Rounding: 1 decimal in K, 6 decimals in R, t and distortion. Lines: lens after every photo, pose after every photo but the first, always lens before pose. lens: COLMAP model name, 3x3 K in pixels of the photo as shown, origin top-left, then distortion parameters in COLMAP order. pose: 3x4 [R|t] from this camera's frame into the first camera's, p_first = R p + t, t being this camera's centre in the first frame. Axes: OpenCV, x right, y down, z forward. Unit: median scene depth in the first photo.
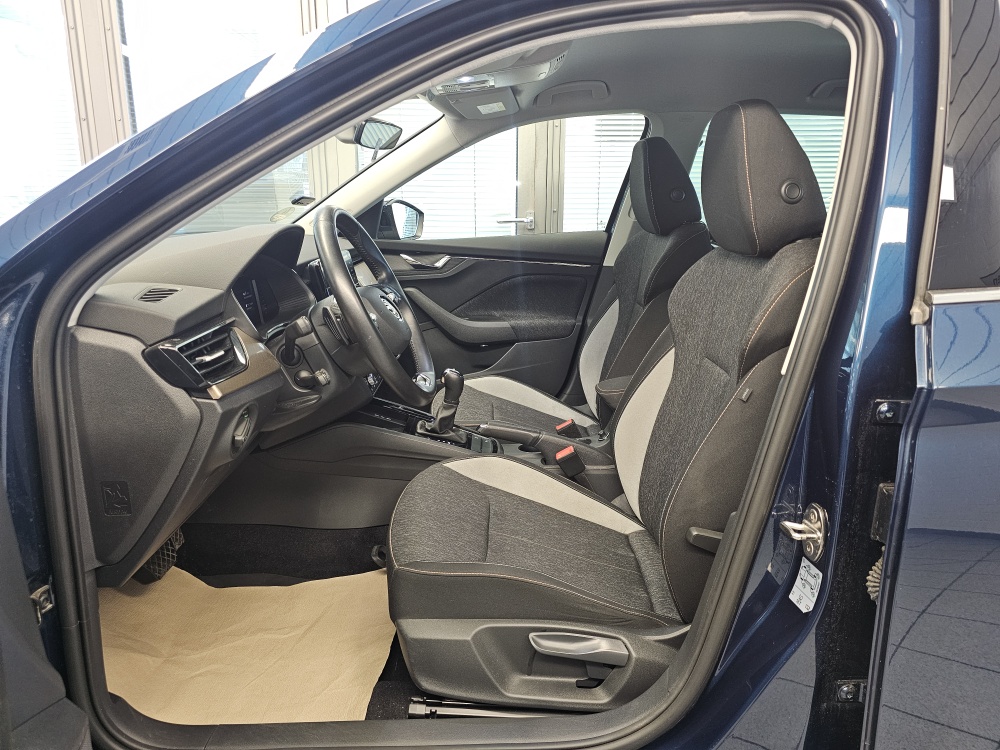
lens RADIAL K [[662.3, 0, 503.6], [0, 662.3, 367.4], [0, 0, 1]] dist [0.073776, -0.077299]
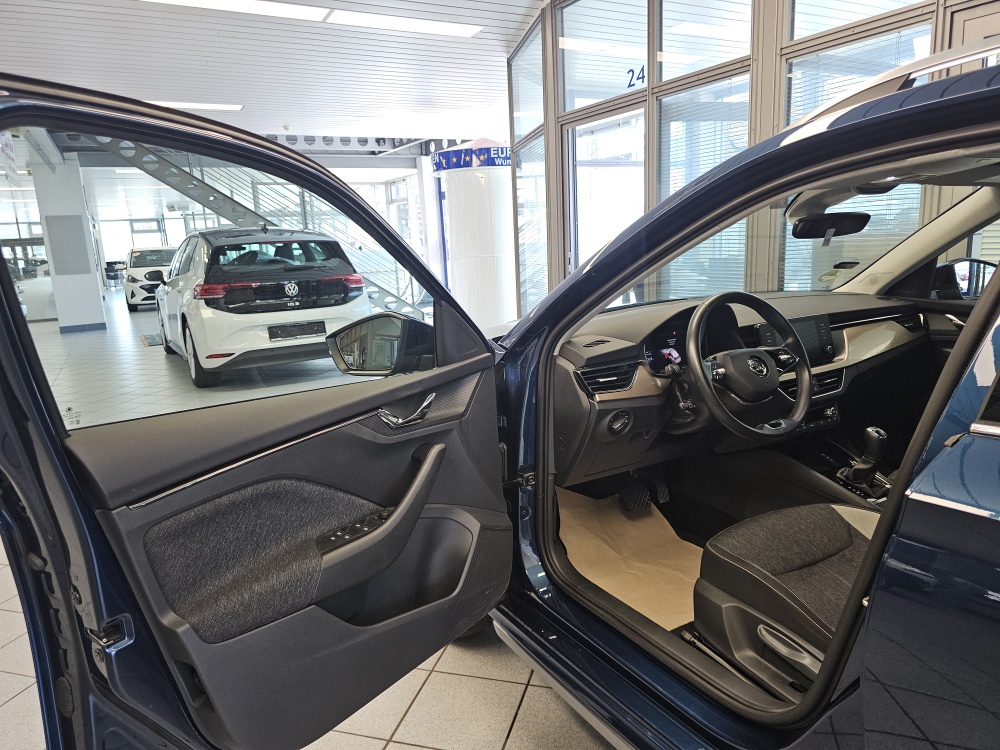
lens RADIAL K [[661.6, 0, 500.0], [0, 661.6, 375.0], [0, 0, 1]] dist [0.065706, -0.066749]
pose [[0.489163, 0.145211, -0.860019, 0.856081], [-0.162422, 0.983961, 0.073755, -0.099570], [0.856935, 0.103608, 0.504903, -0.159854]]
